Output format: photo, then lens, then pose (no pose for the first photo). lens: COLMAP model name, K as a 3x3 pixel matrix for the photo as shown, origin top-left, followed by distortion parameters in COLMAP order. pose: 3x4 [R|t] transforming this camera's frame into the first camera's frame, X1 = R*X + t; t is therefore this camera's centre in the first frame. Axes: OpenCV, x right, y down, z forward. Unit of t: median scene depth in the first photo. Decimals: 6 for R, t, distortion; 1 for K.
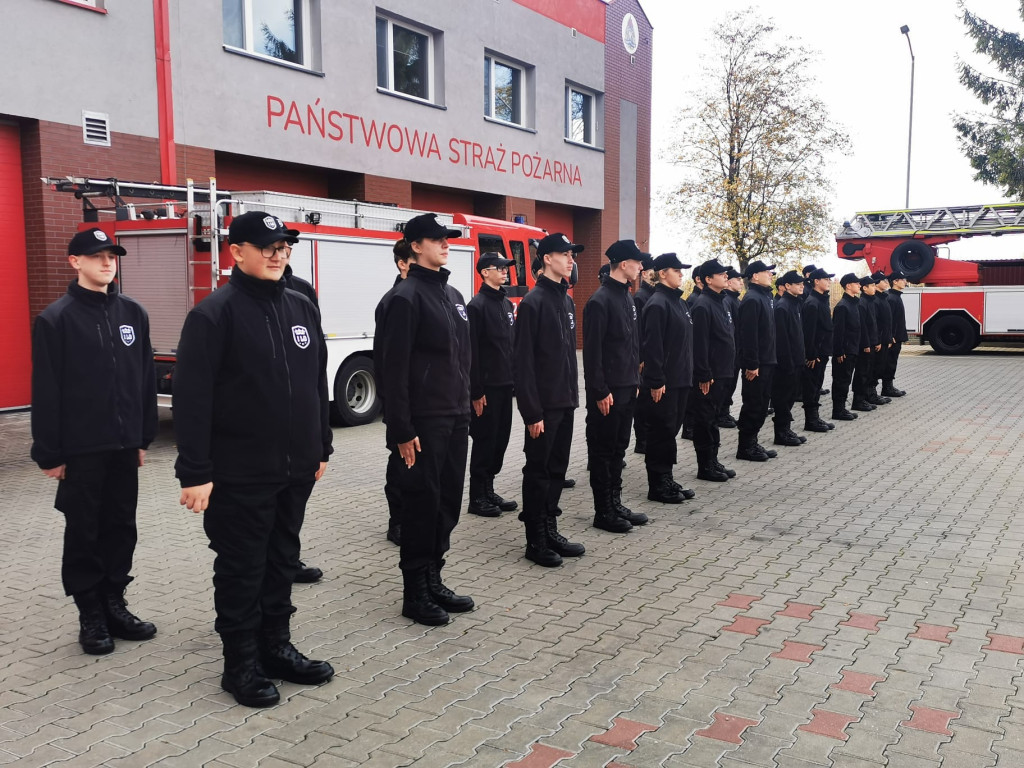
lens RADIAL K [[974.0, 0, 531.6], [0, 974.0, 382.4], [0, 0, 1]] dist [0.059167, -0.005308]
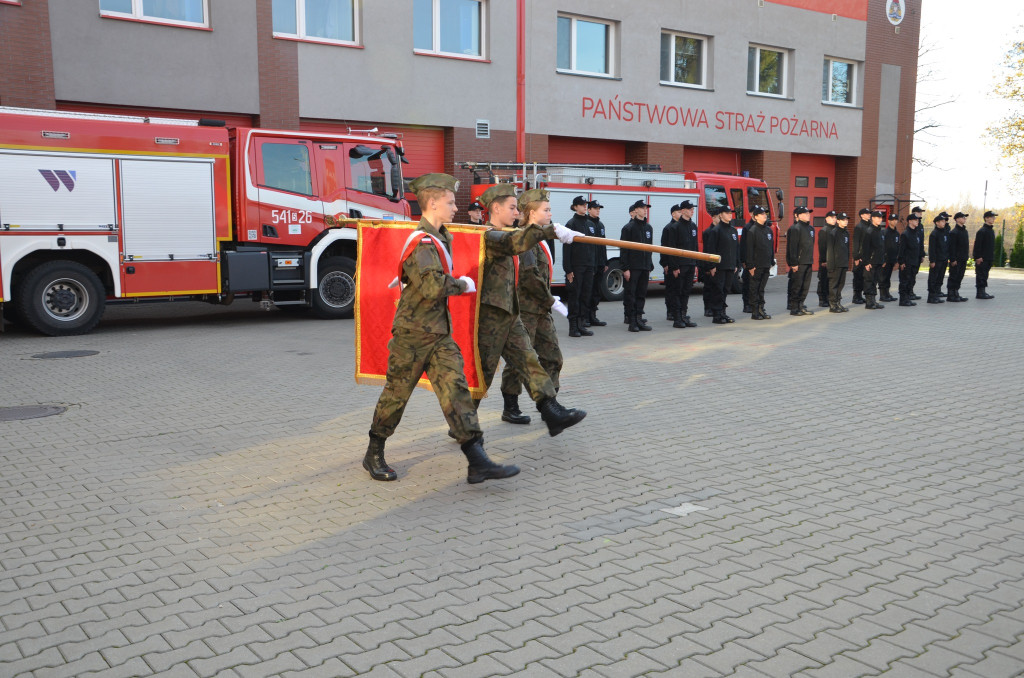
lens RADIAL K [[1006.6, 0, 512.0], [0, 1006.6, 339.0], [0, 0, 1]] dist [-0.065780, 0.235356]
pose [[0.926591, 0.050389, -0.372679, 0.197765], [-0.041618, 0.998635, 0.031549, 0.038905], [0.373760, -0.013722, 0.927424, -0.434791]]
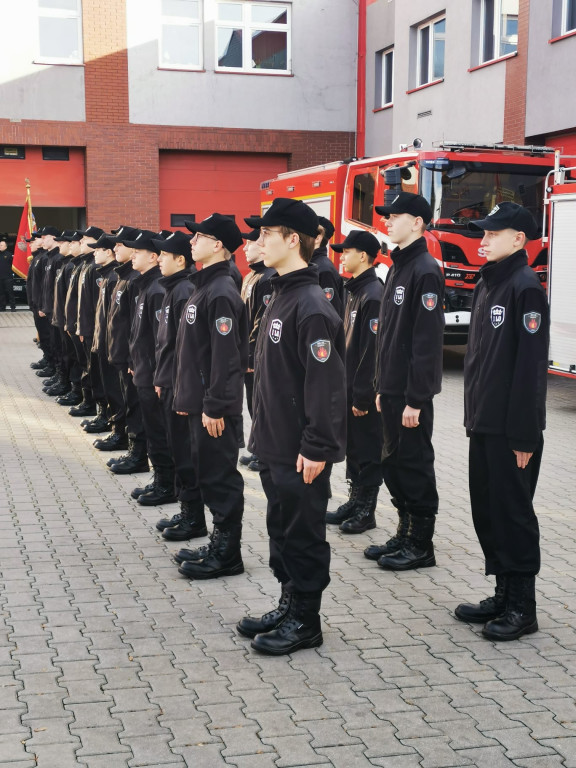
lens RADIAL K [[1071.2, 0, 288.0], [0, 1071.2, 384.0], [0, 0, 1]] dist [0.066580, 0.016331]
pose [[-0.695828, 0.092436, -0.712235, 0.369831], [-0.066211, 0.979204, 0.191770, -0.086837], [0.715150, 0.180597, -0.675237, 0.851107]]
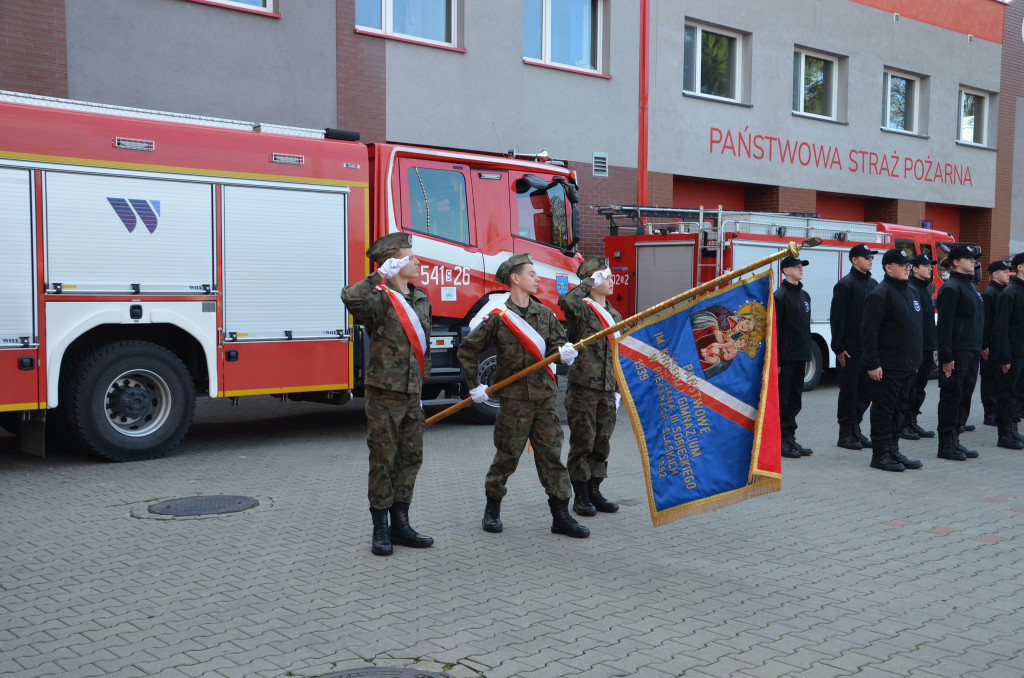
lens RADIAL K [[1112.8, 0, 512.0], [0, 1112.8, 346.6], [0, 0, 1]] dist [-0.014285, 0.248039]
pose [[0.953819, 0.026737, -0.299188, -0.066851], [-0.038967, 0.998628, -0.034985, 0.032065], [0.297843, 0.045027, 0.953552, -0.313995]]
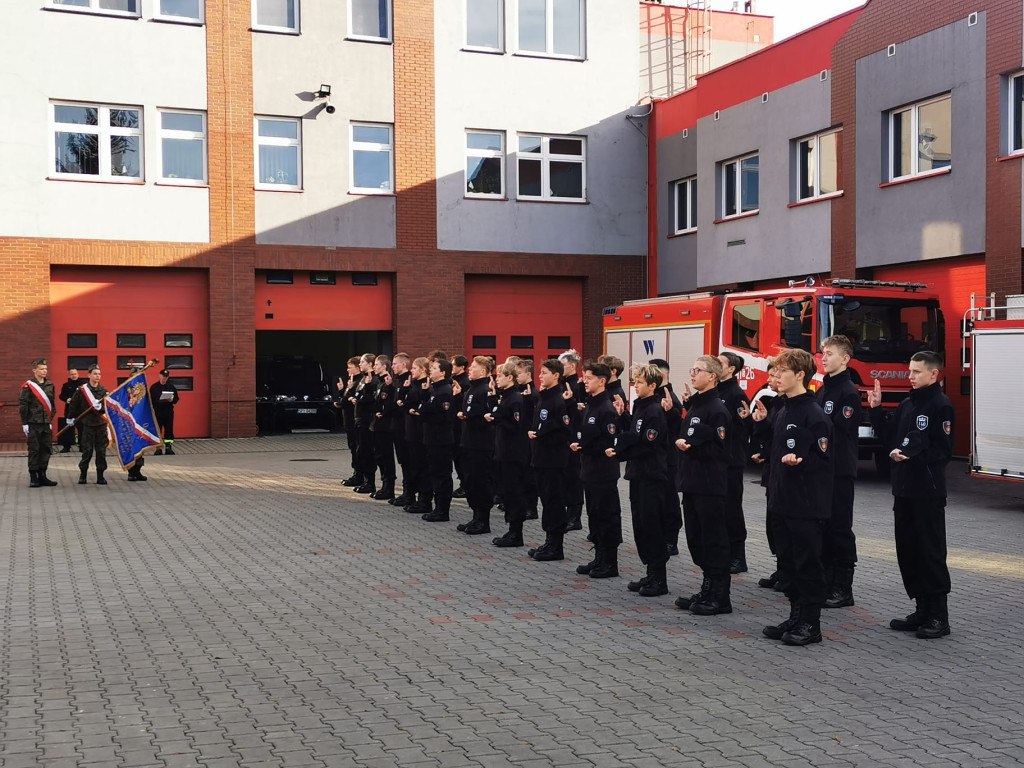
lens RADIAL K [[1220.5, 0, 512.0], [0, 1220.5, 384.0], [0, 0, 1]] dist [0.074589, 0.004645]
pose [[-0.629673, 0.023503, -0.776504, 0.686469], [-0.062453, 0.994776, 0.080753, -0.095768], [0.774346, 0.099344, -0.624916, 0.812265]]
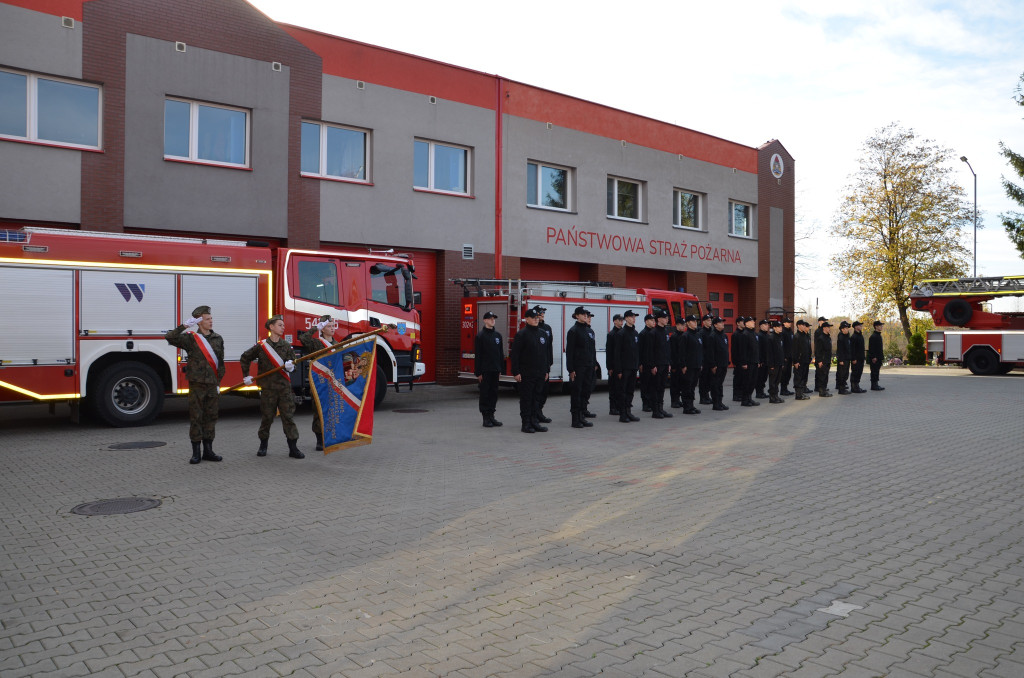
lens RADIAL K [[809.2, 0, 512.0], [0, 809.2, 339.0], [0, 0, 1]] dist [-0.151021, 0.110871]
pose [[0.951415, 0.012385, -0.307663, 0.124463], [-0.036950, 0.996563, -0.074145, 0.036782], [0.305687, 0.081911, 0.948602, -0.405824]]
